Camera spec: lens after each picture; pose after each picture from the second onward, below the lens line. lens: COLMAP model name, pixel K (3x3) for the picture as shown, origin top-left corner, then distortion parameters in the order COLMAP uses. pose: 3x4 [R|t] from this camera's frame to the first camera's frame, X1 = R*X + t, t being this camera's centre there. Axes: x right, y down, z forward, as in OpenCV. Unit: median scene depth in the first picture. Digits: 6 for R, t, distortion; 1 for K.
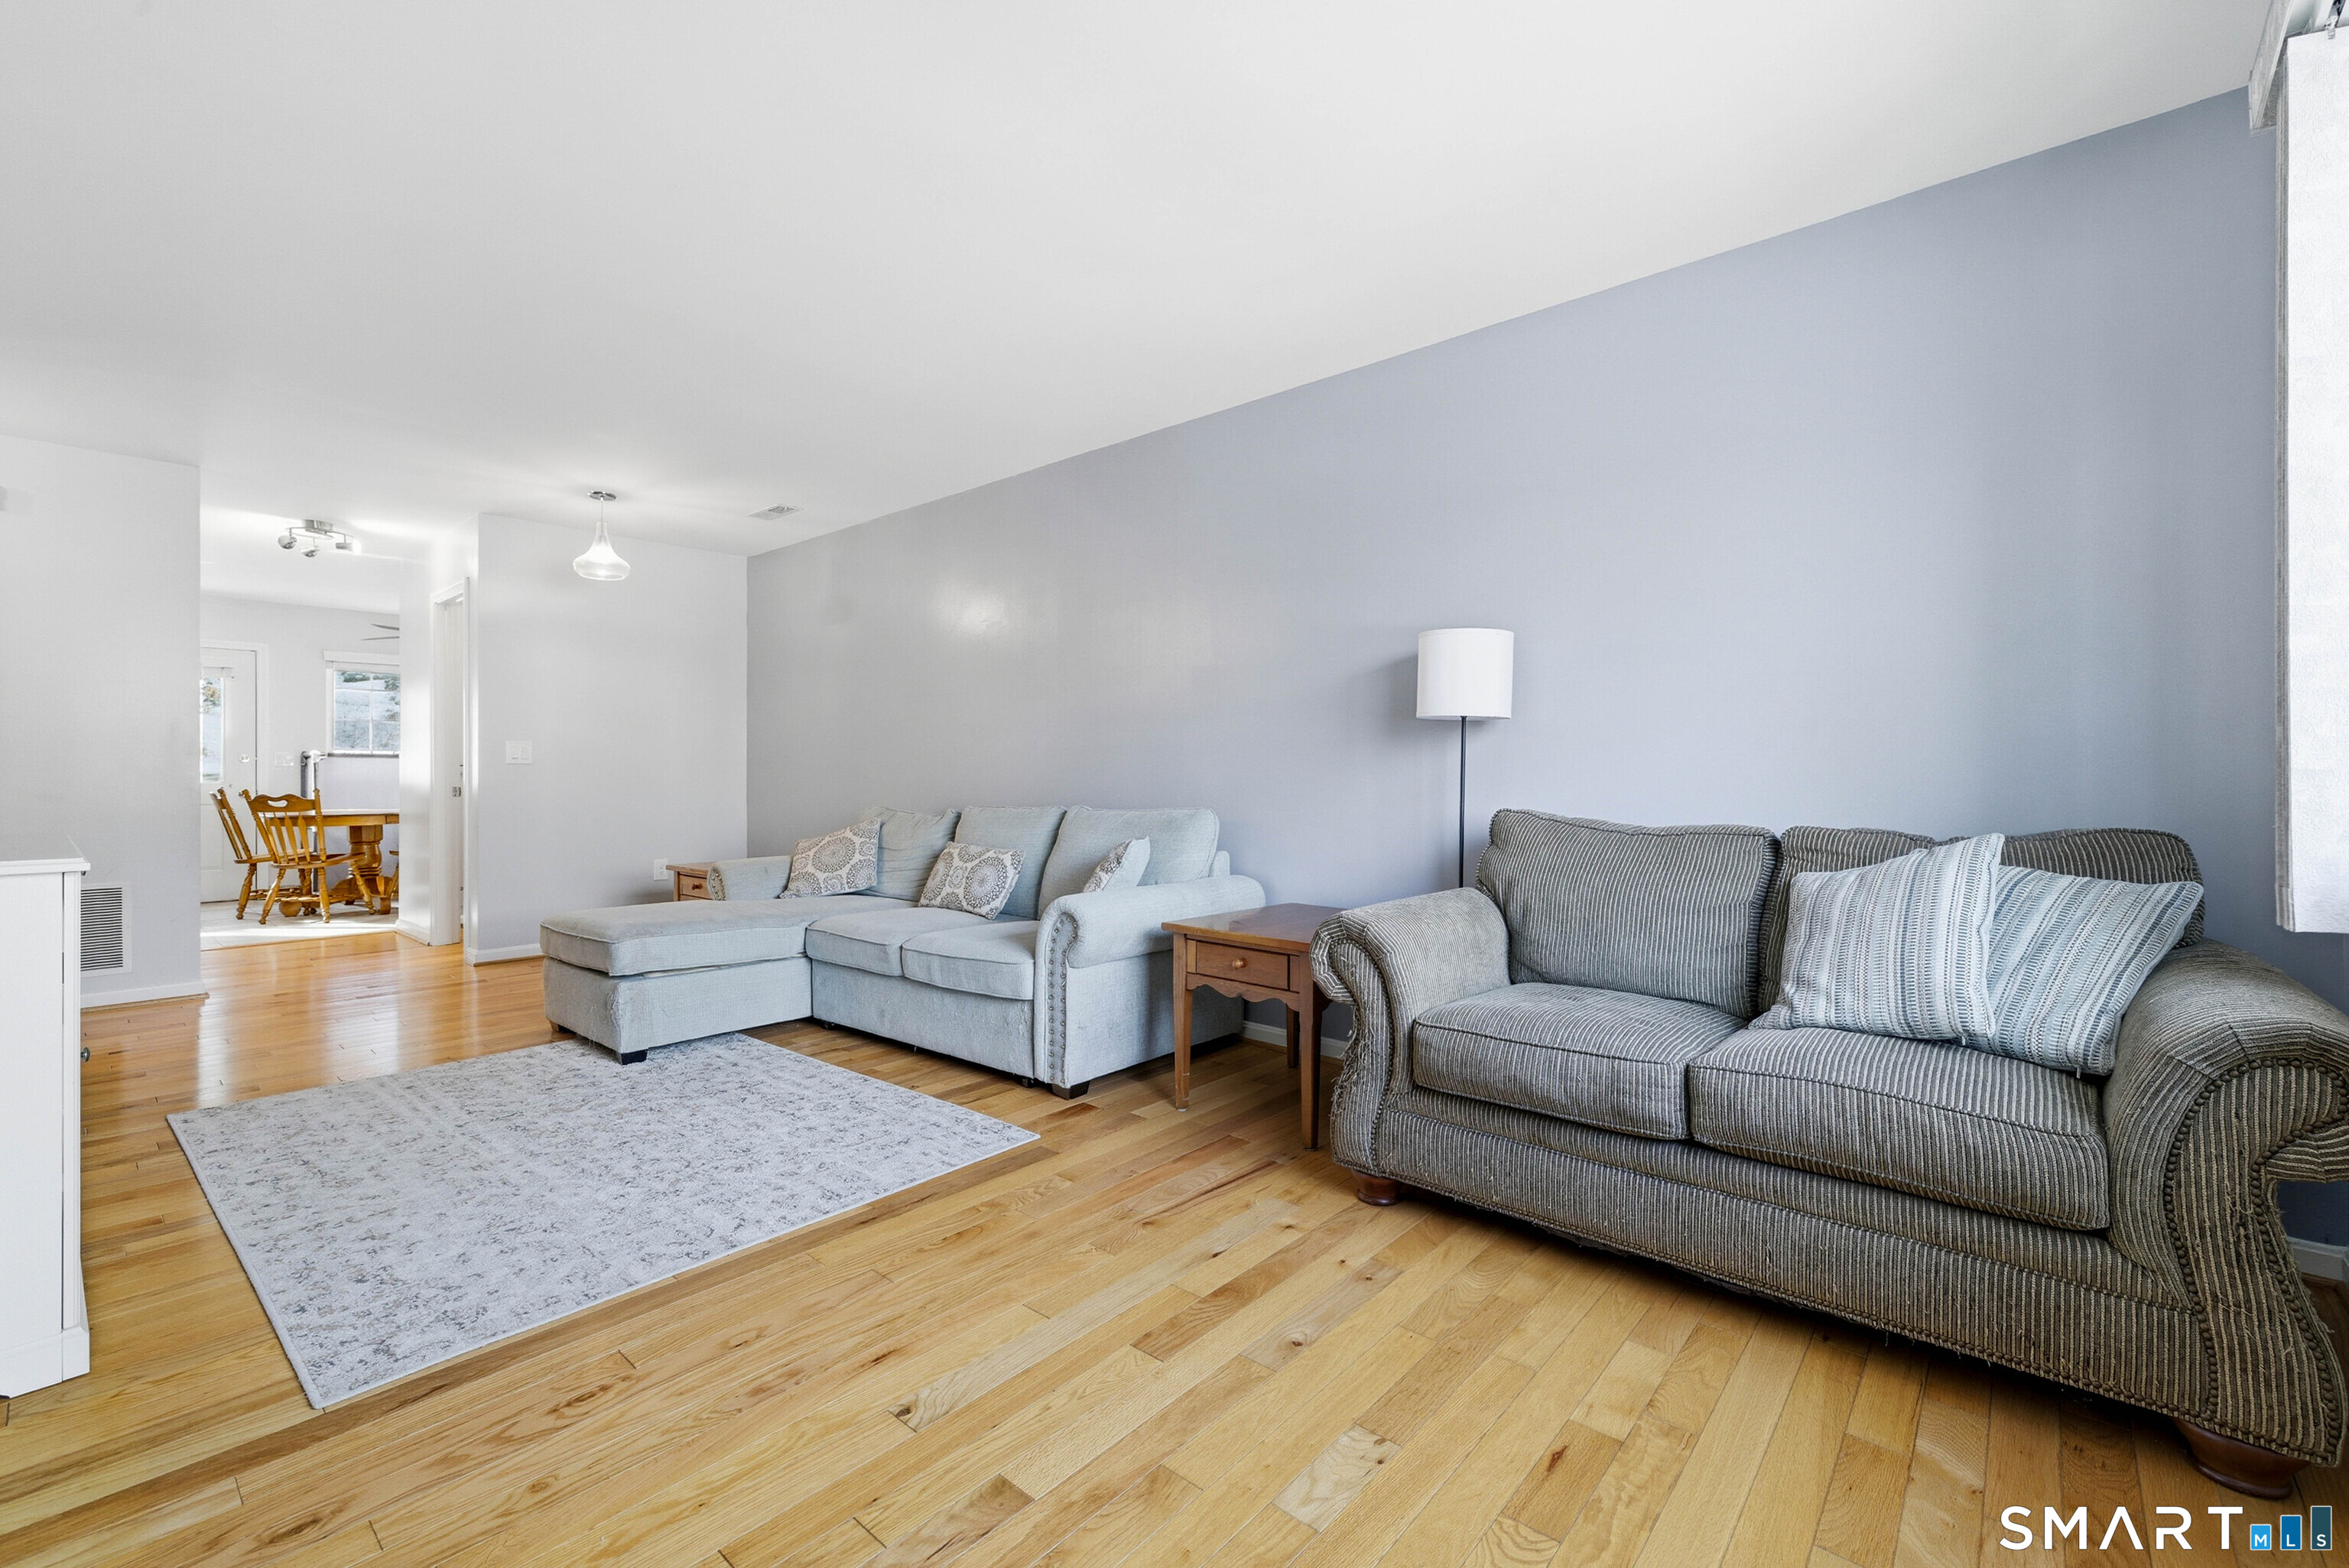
lens RADIAL K [[997.8, 0, 1163.9], [0, 997.8, 774.3], [0, 0, 1]] dist [0.003167, 0.000124]
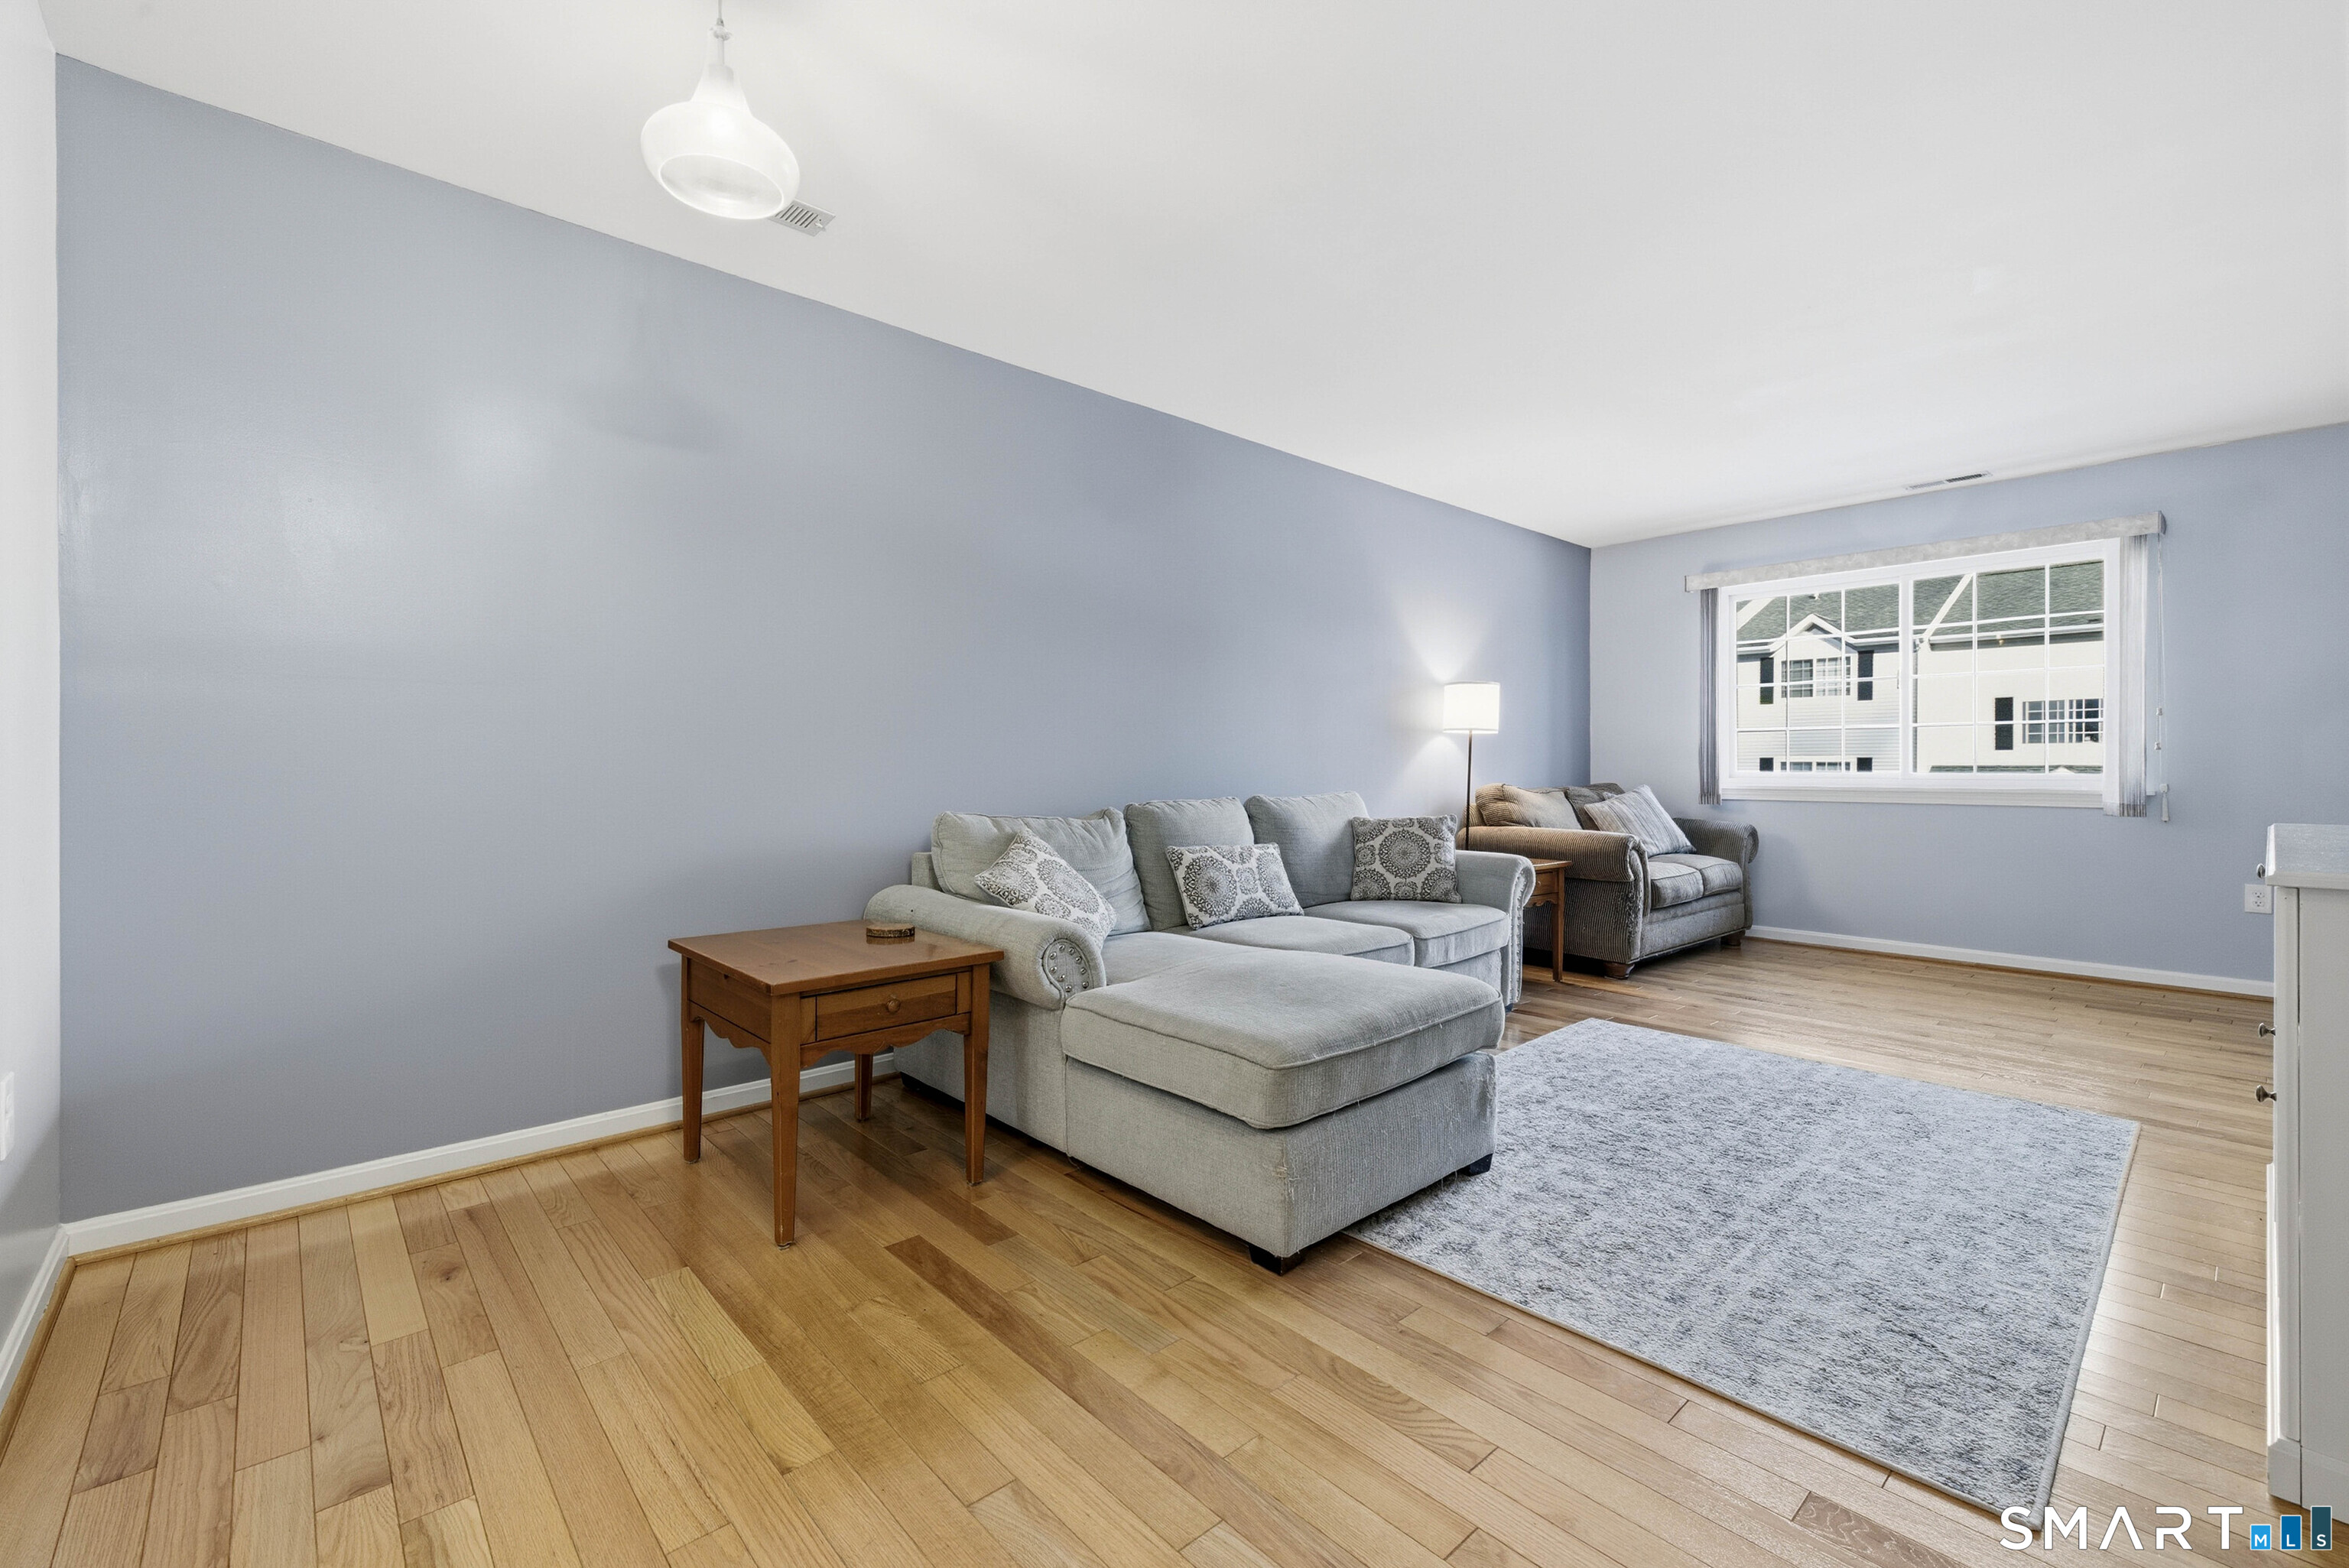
lens RADIAL K [[997.8, 0, 1163.9], [0, 997.8, 774.3], [0, 0, 1]] dist [0.003167, 0.000124]
pose [[0.108144, -0.004556, 0.994125, -1.539193], [-0.001841, 0.999987, 0.004783, 0.007918], [-0.994134, -0.002348, 0.108134, 1.393832]]
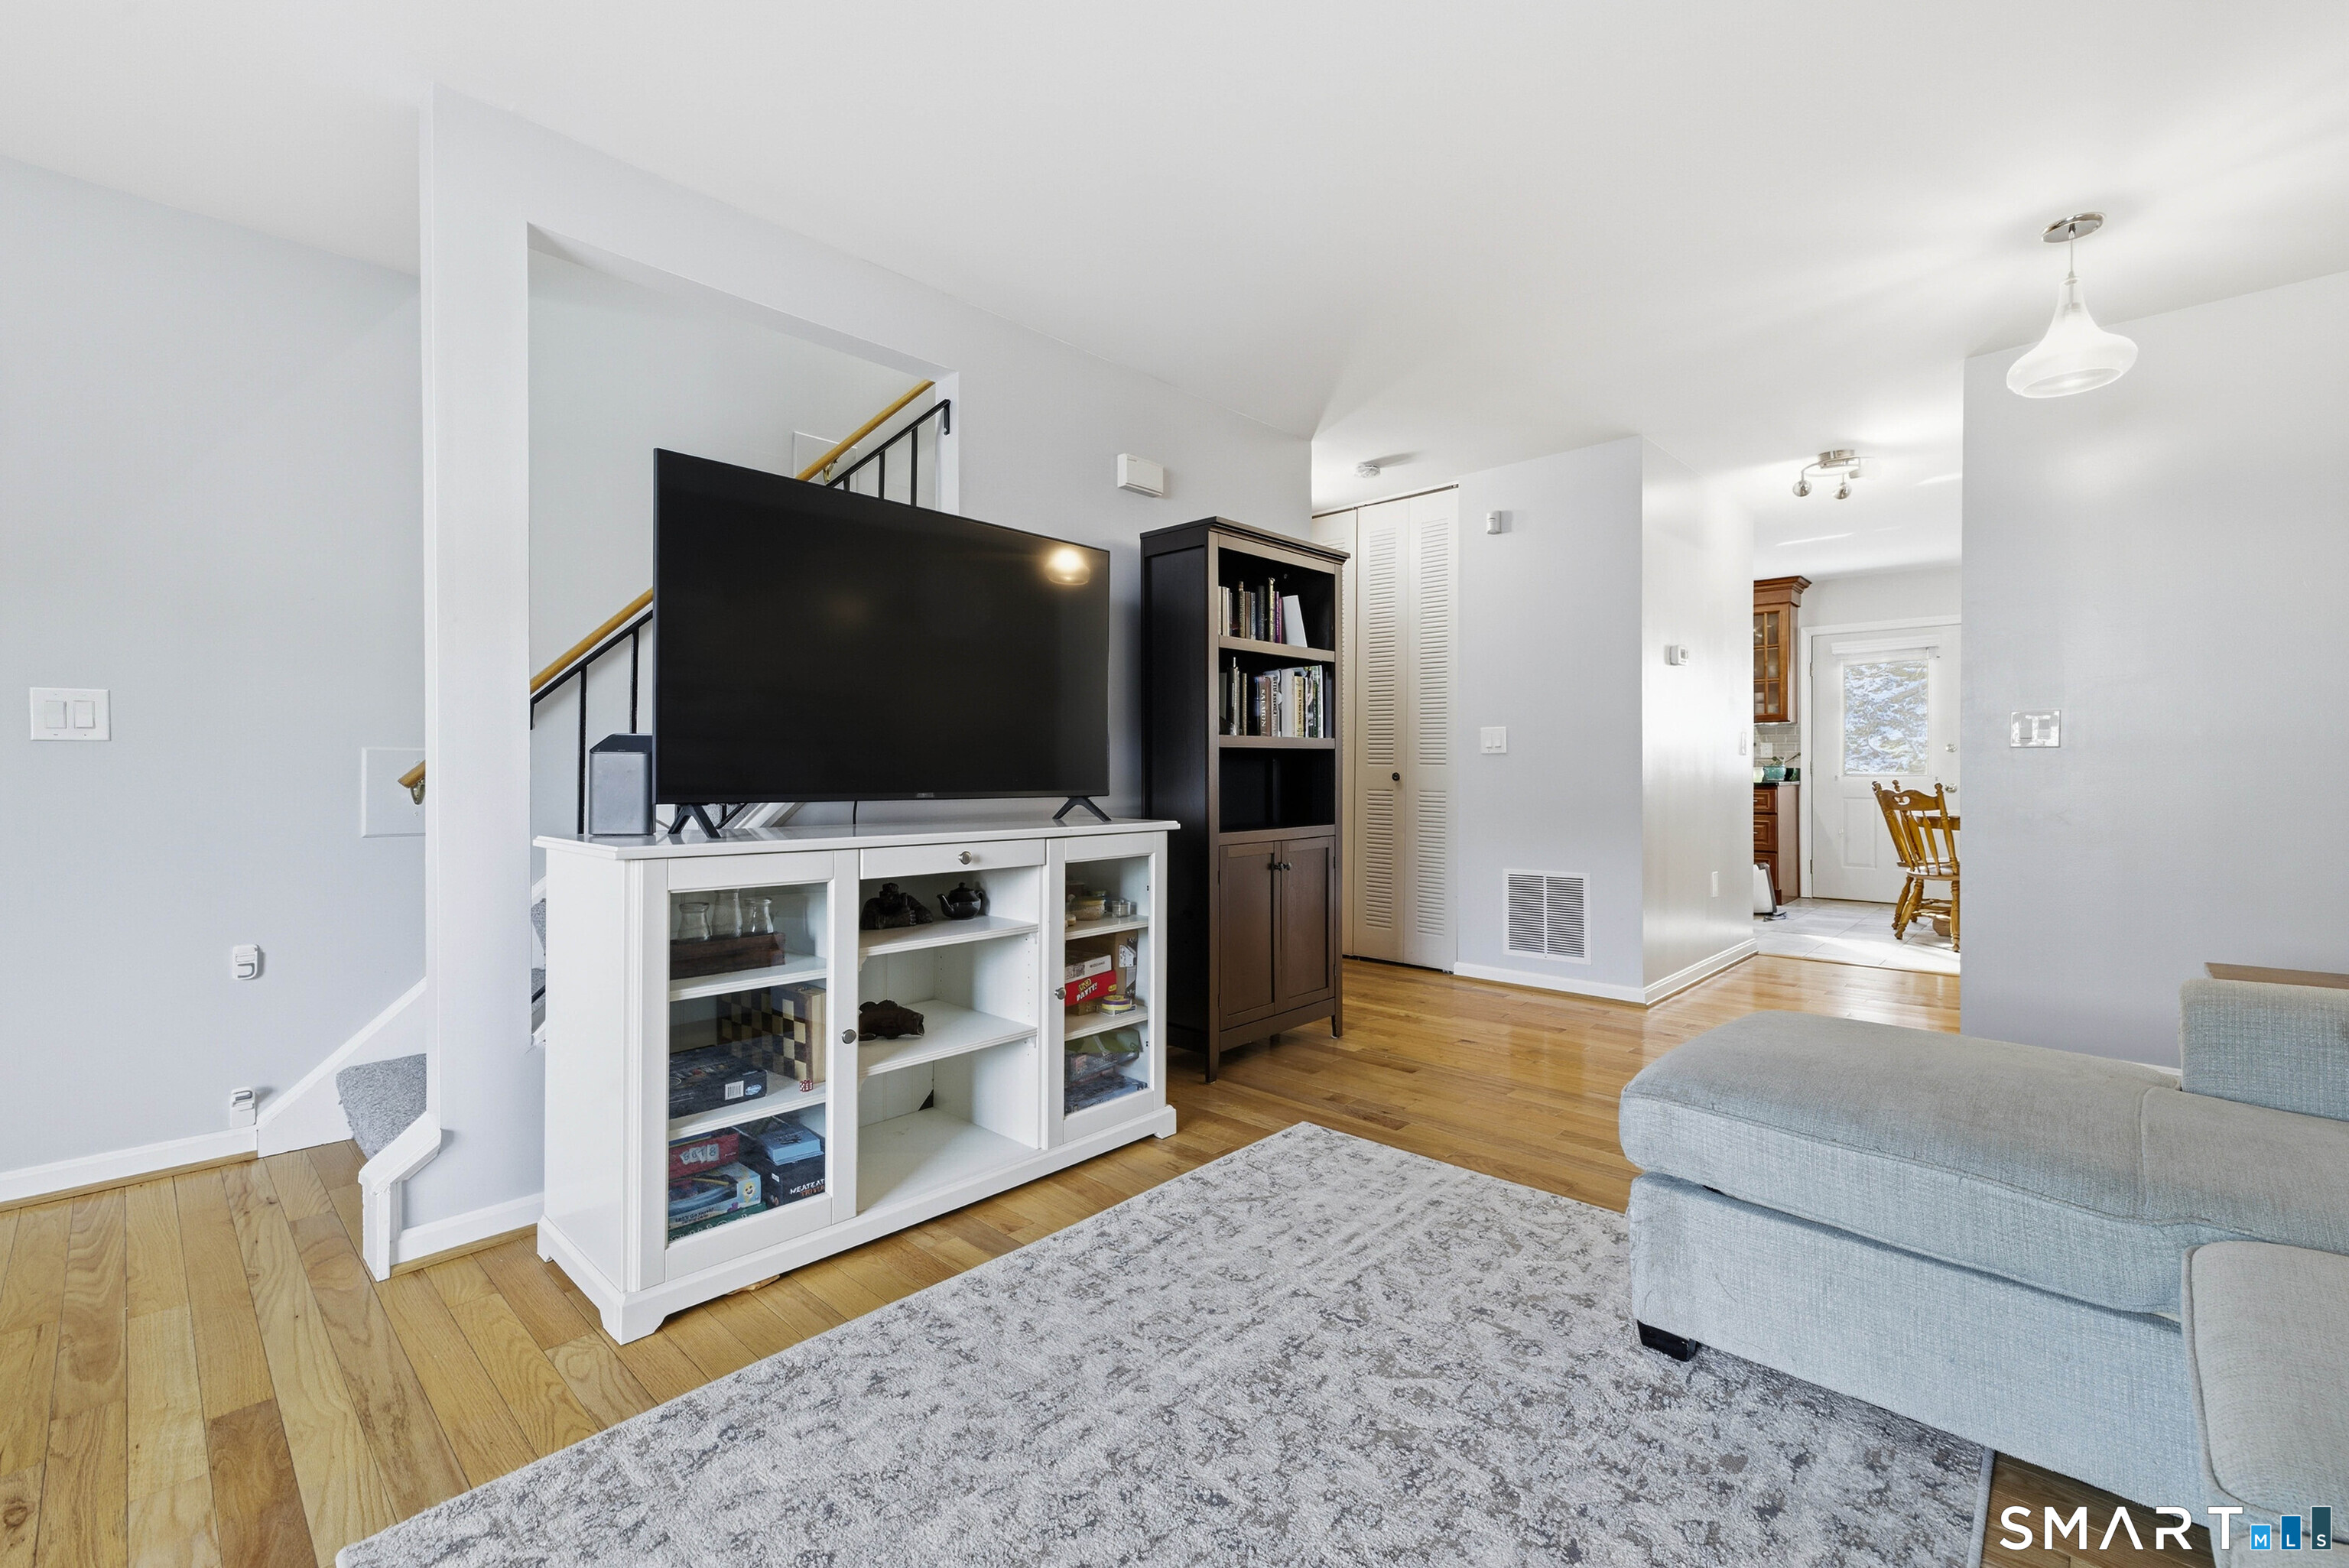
lens RADIAL K [[997.8, 0, 1163.9], [0, 997.8, 774.3], [0, 0, 1]] dist [0.003167, 0.000124]
pose [[-0.035301, 0.008214, -0.999343, -0.040483], [-0.000168, 0.999966, 0.008225, 0.000924], [0.999377, 0.000458, -0.035298, 0.938255]]
